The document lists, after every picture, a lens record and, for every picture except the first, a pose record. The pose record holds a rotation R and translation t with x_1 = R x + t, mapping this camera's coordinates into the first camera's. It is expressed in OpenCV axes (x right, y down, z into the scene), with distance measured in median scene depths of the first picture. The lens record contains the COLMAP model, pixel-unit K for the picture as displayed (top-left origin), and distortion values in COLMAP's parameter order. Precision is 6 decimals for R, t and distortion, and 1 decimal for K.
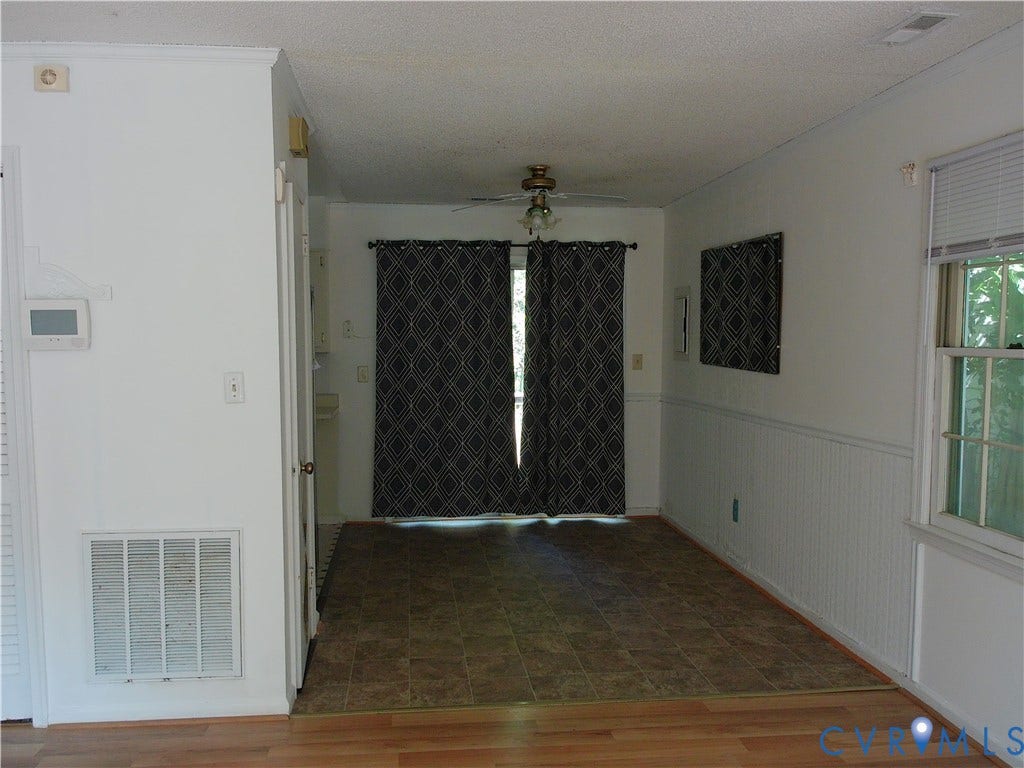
lens RADIAL K [[825.8, 0, 506.6], [0, 825.8, 400.5], [0, 0, 1]] dist [0.014640, -0.033531]
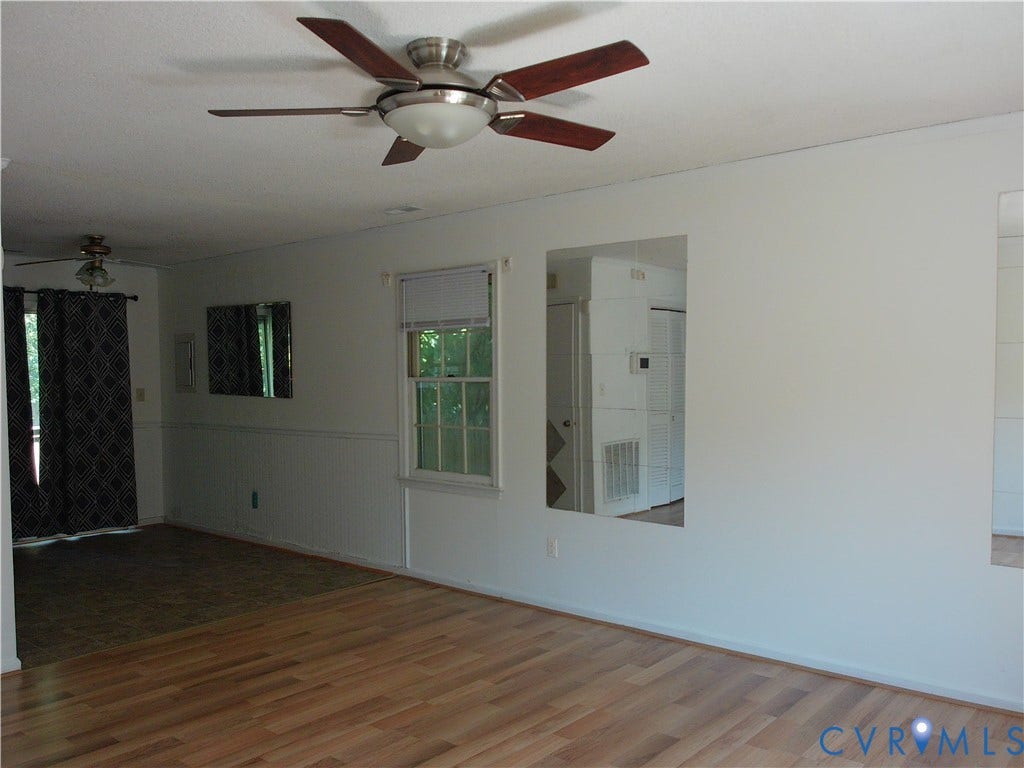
lens RADIAL K [[825.8, 0, 513.3], [0, 825.8, 383.5], [0, 0, 1]] dist [0.014640, -0.033531]
pose [[0.717548, -0.015794, 0.696330, -0.297094], [0.061594, 0.997265, -0.040851, 0.019159], [-0.693781, 0.072203, 0.716558, -0.233586]]
